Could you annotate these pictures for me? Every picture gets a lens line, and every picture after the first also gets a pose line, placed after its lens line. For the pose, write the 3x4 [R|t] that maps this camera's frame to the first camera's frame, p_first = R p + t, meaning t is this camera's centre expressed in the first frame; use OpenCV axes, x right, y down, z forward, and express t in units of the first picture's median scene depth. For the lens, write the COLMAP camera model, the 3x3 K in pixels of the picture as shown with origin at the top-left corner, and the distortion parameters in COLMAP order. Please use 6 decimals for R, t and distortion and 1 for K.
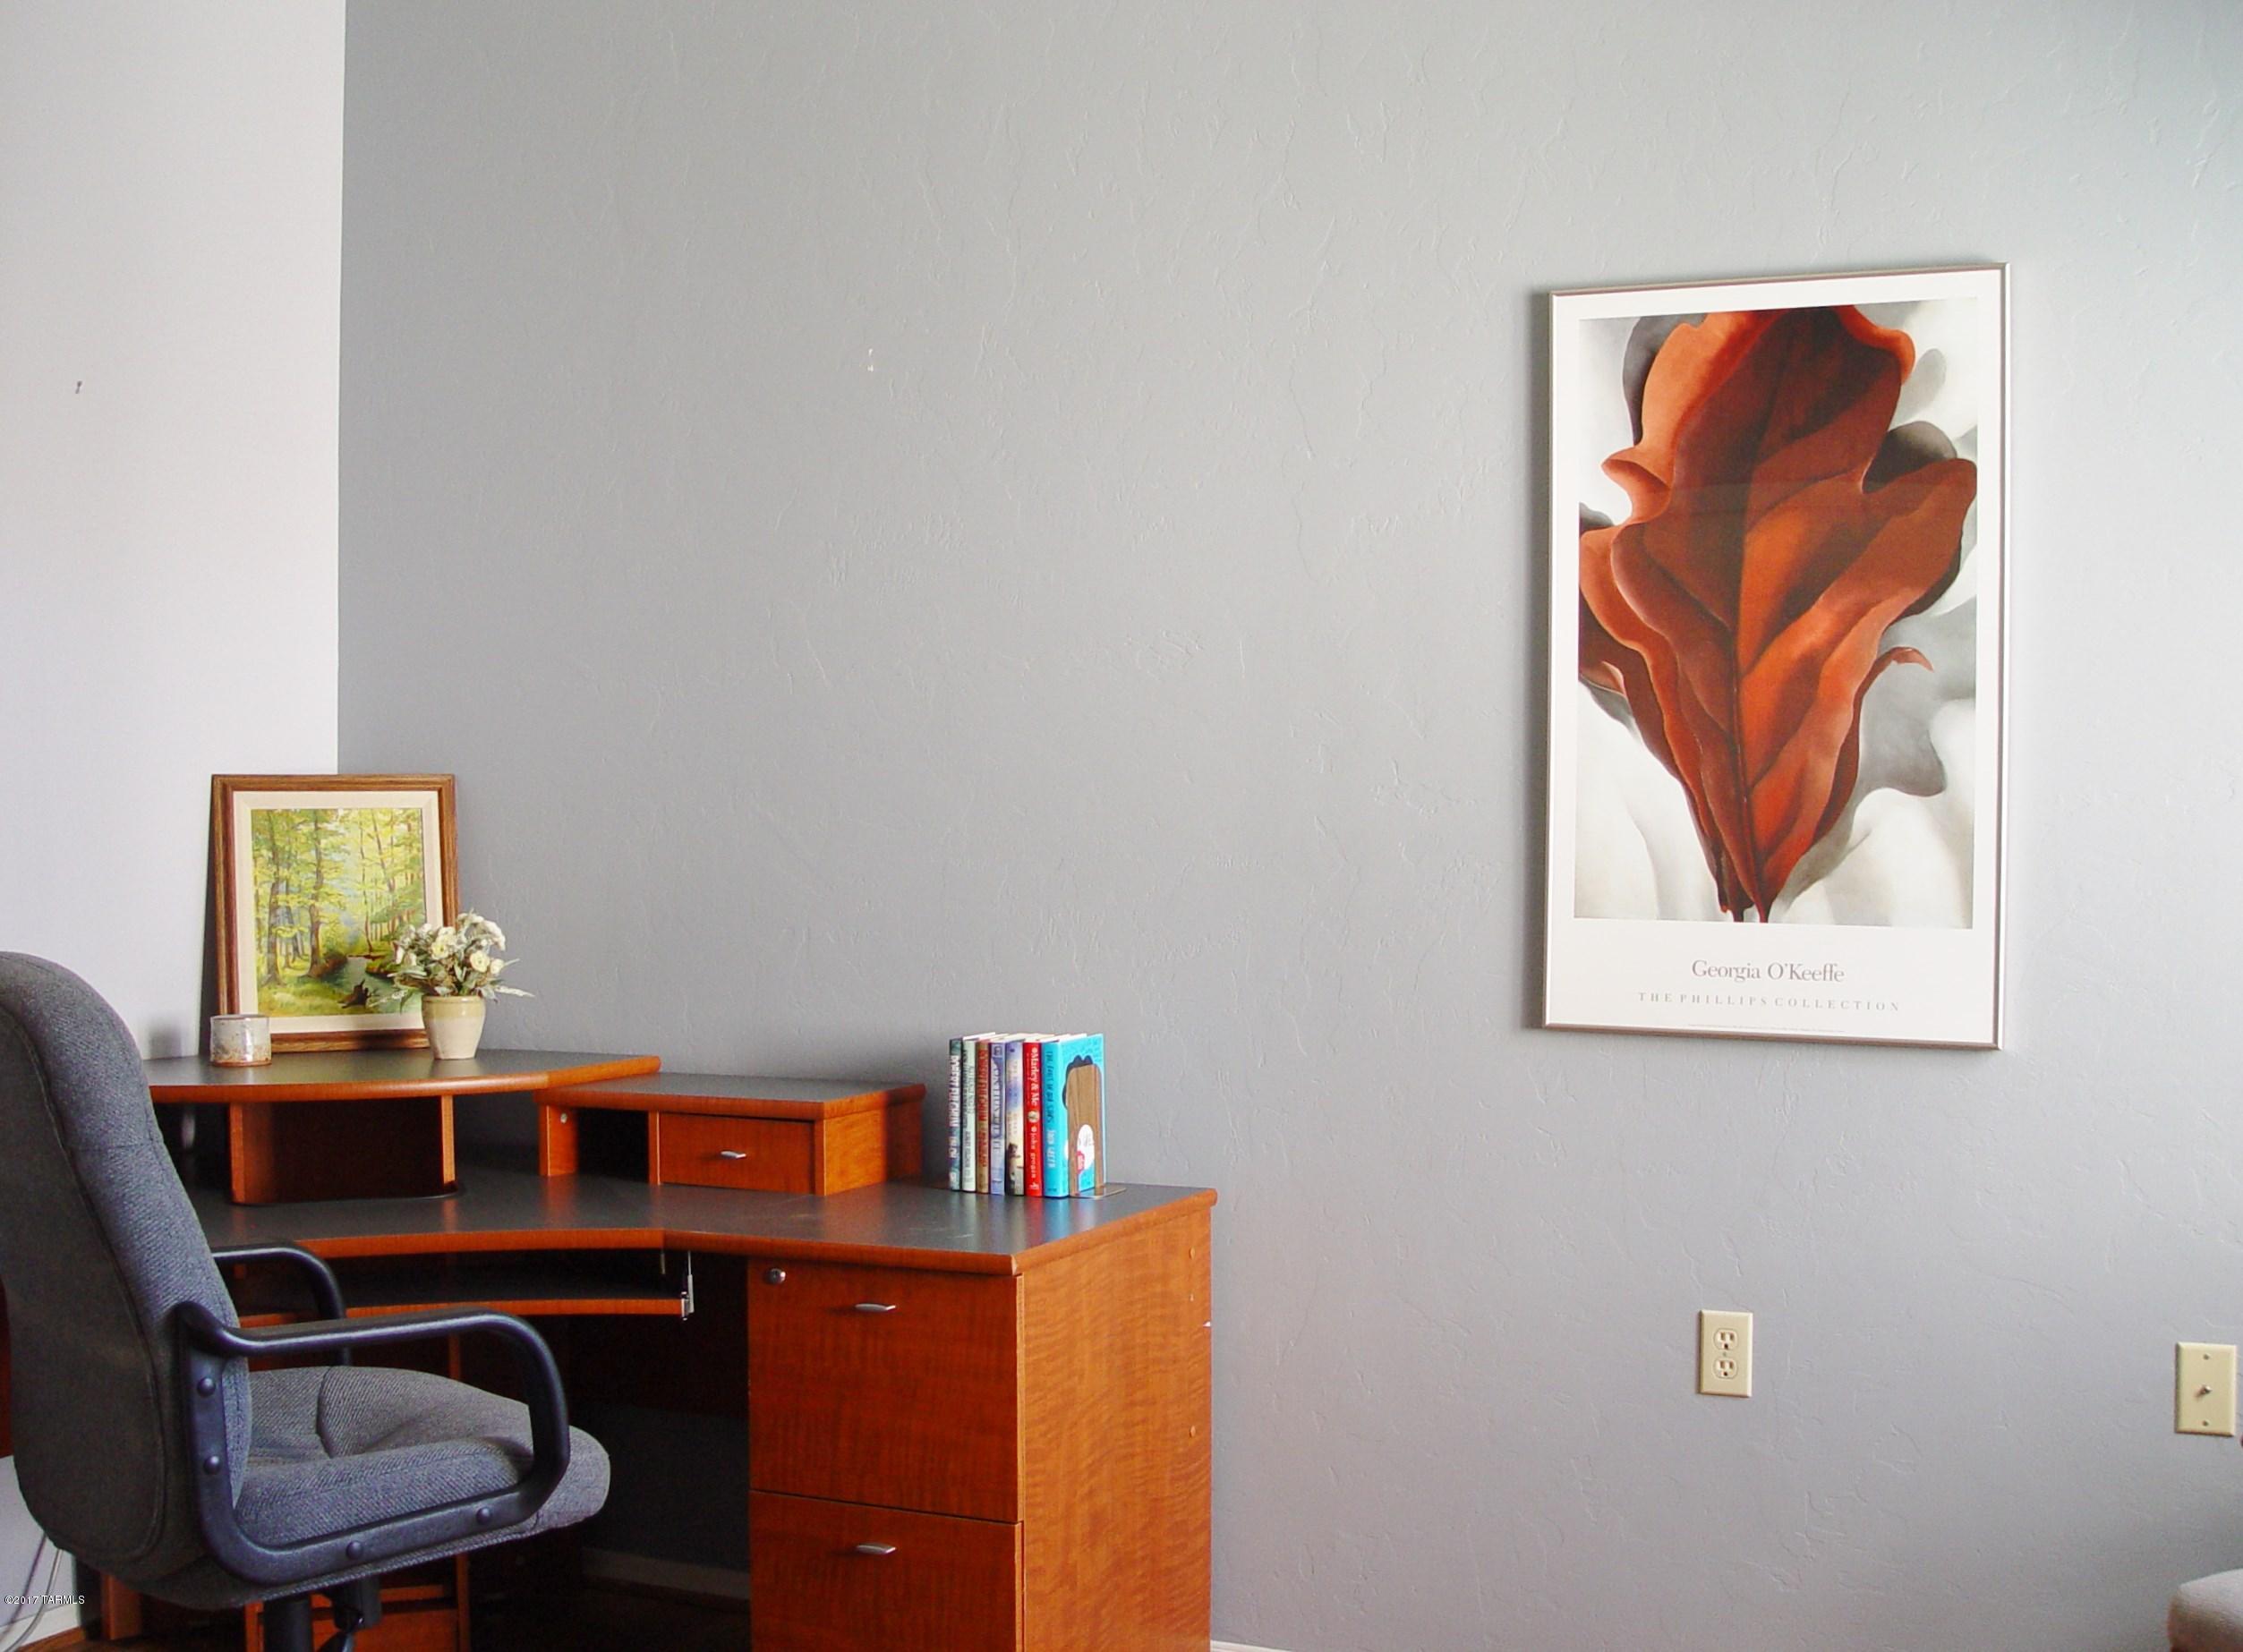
lens RADIAL K [[2641.3, 0, 1121.5], [0, 2641.3, 826.0], [0, 0, 1]] dist [-0.182145, 0.269545]
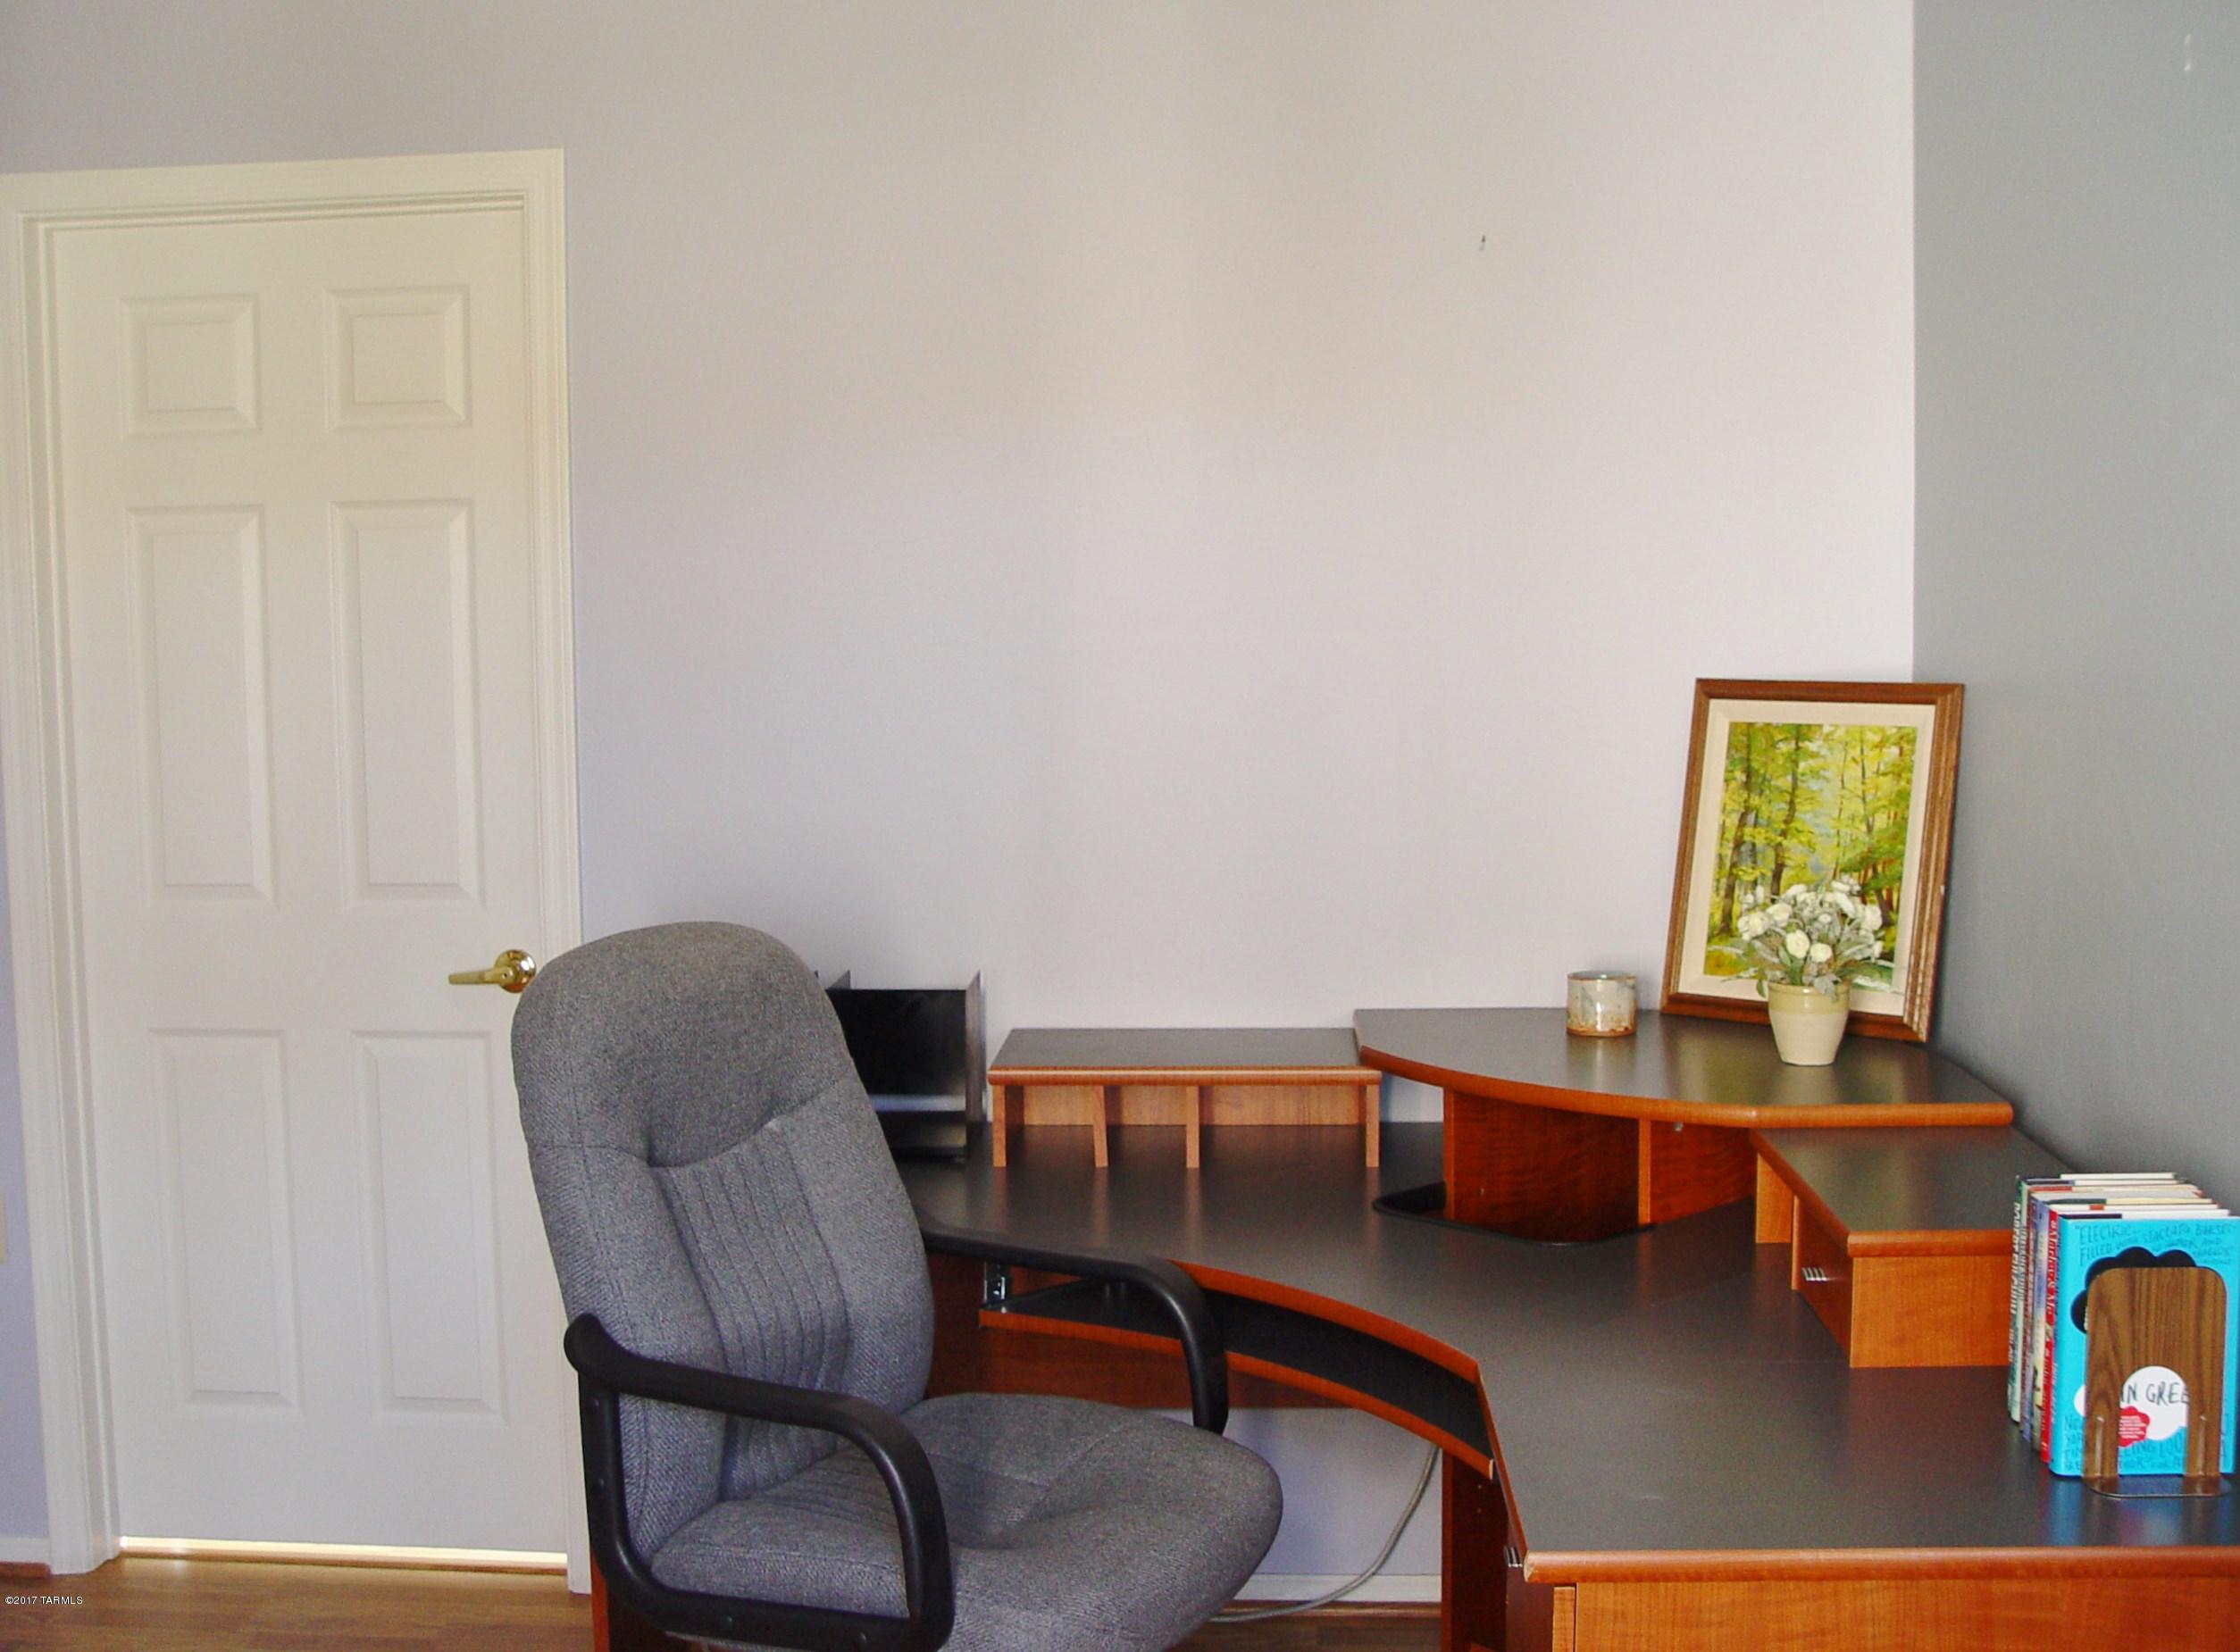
lens RADIAL K [[2637.7, 0, 1120.0], [0, 2637.7, 826.0], [0, 0, 1]] dist [-0.182145, 0.269545]
pose [[0.364906, 0.084943, -0.927161, 0.366689], [0.009325, 0.995446, 0.094869, -0.053841], [0.930998, -0.043264, 0.362452, 0.514427]]
